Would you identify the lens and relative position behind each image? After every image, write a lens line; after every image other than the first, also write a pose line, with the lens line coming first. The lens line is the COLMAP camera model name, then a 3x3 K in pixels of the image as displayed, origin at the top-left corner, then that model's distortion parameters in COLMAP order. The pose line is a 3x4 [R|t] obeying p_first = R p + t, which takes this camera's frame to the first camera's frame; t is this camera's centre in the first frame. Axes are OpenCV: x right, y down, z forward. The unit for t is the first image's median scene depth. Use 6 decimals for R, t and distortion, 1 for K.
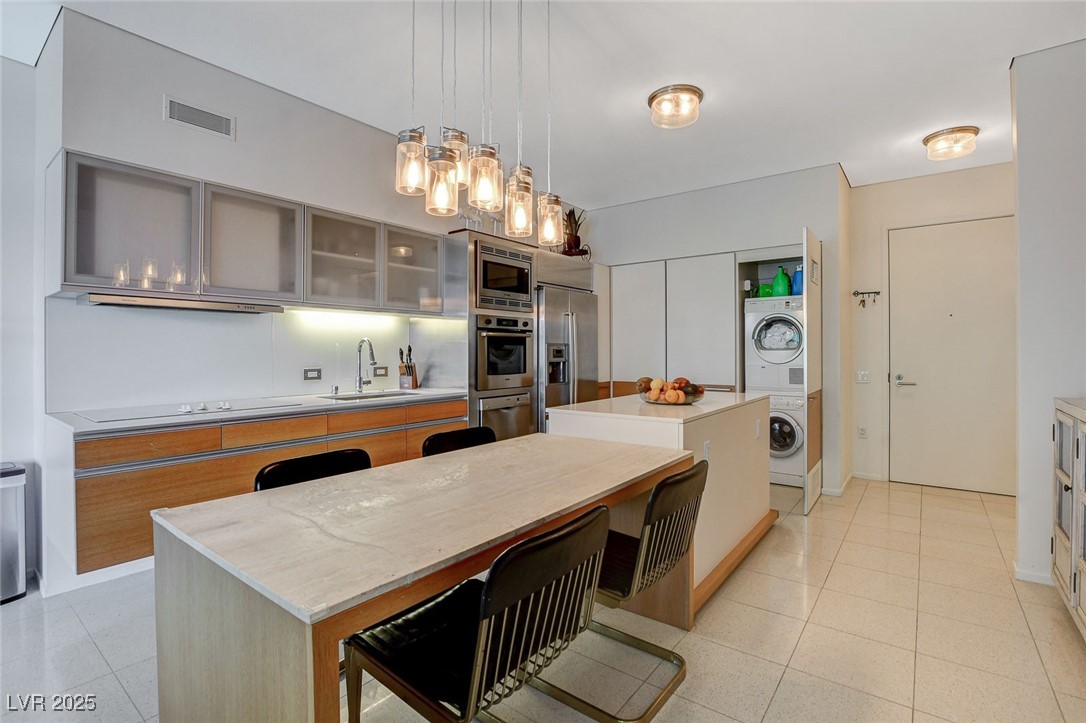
lens RADIAL K [[506.4, 0, 542.1], [0, 506.4, 350.3], [0, 0, 1]] dist [-0.029706, 0.001462]
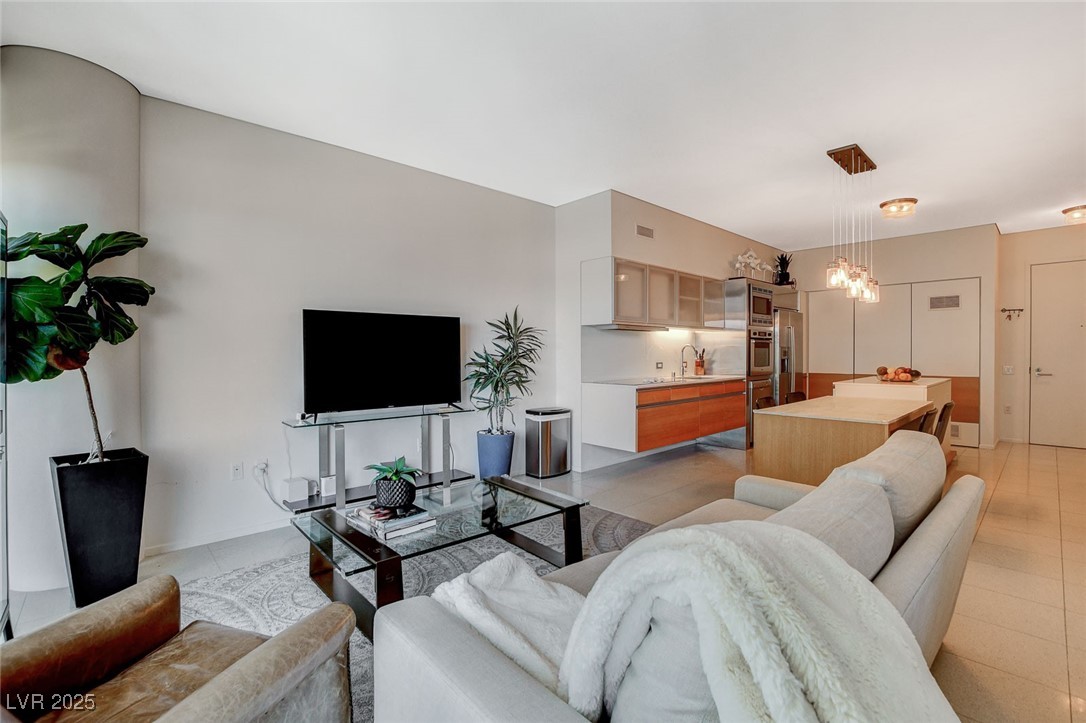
lens RADIAL K [[485.3, 0, 542.6], [0, 485.3, 357.4], [0, 0, 1]] dist [-0.029284, 0.000119]
pose [[0.986037, 0.000013, -0.166527, -0.759323], [0.001966, 0.999929, 0.011719, 0.000282], [0.166516, -0.011883, 0.985967, -0.924158]]
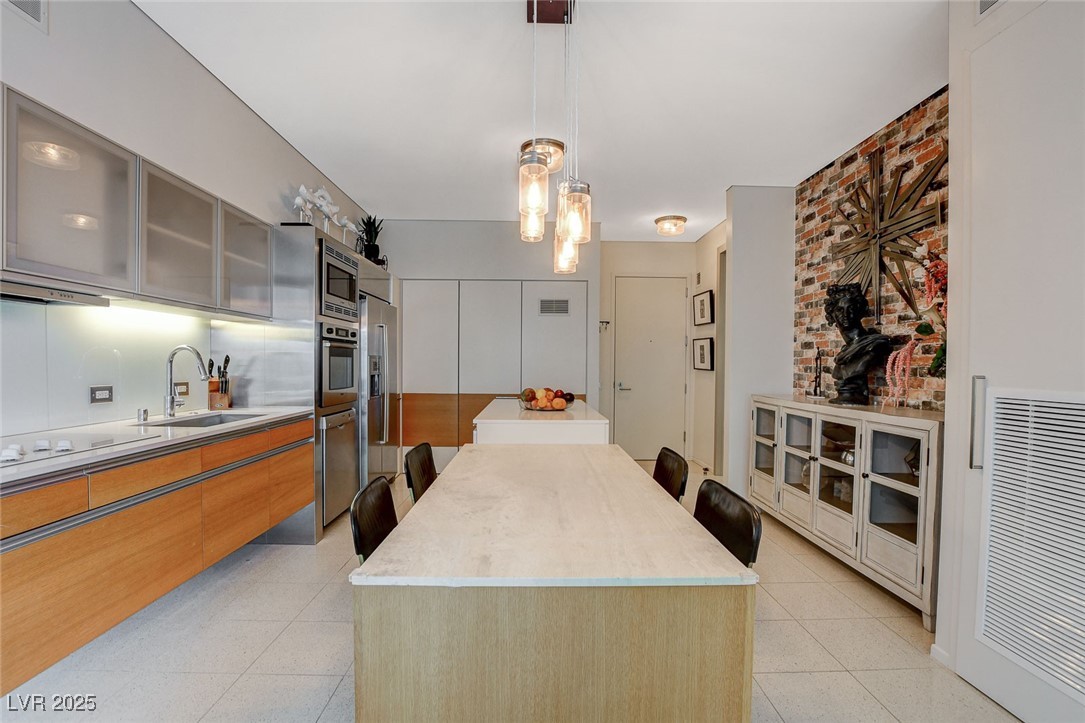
lens RADIAL K [[490.1, 0, 539.2], [0, 490.1, 376.7], [0, 0, 1]] dist [-0.023663, 0.000244]
pose [[0.784938, -0.007703, 0.619527, -0.517969], [-0.010900, 0.999596, 0.026240, -0.002011], [-0.619479, -0.027349, 0.784537, 0.123000]]
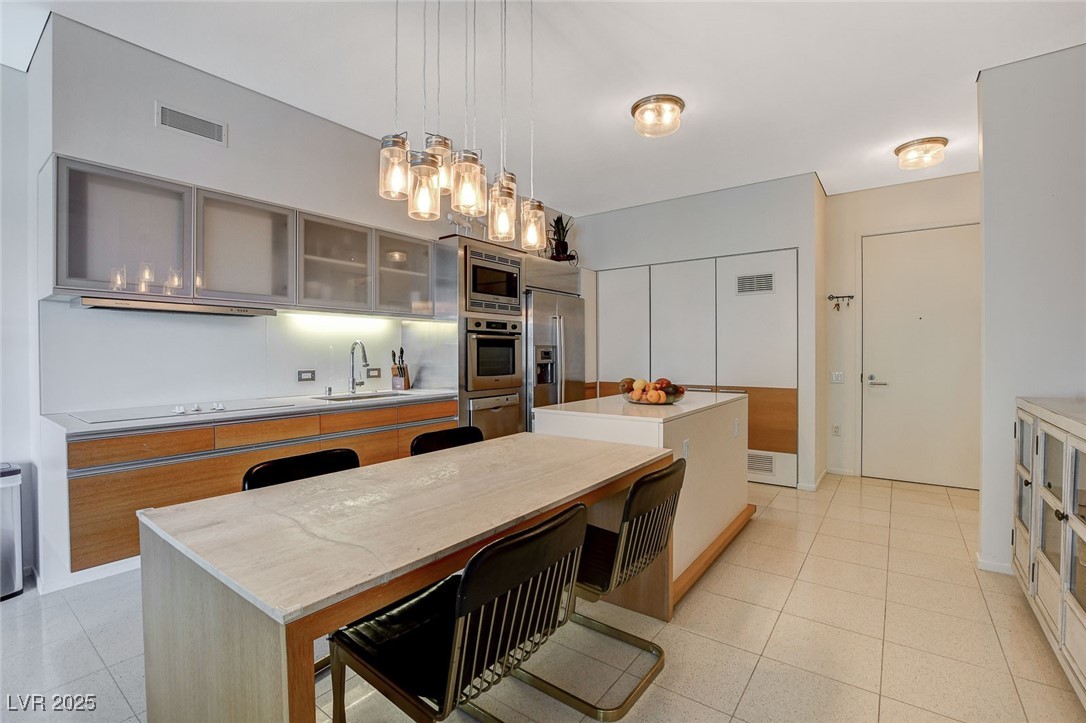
lens RADIAL K [[485.3, 0, 542.6], [0, 485.3, 357.4], [0, 0, 1]] dist [-0.029284, 0.000119]
pose [[0.999850, -0.001303, 0.017272, 0.012438], [0.001112, 0.999938, 0.011078, -0.000100], [-0.017285, -0.011057, 0.999789, 0.010383]]
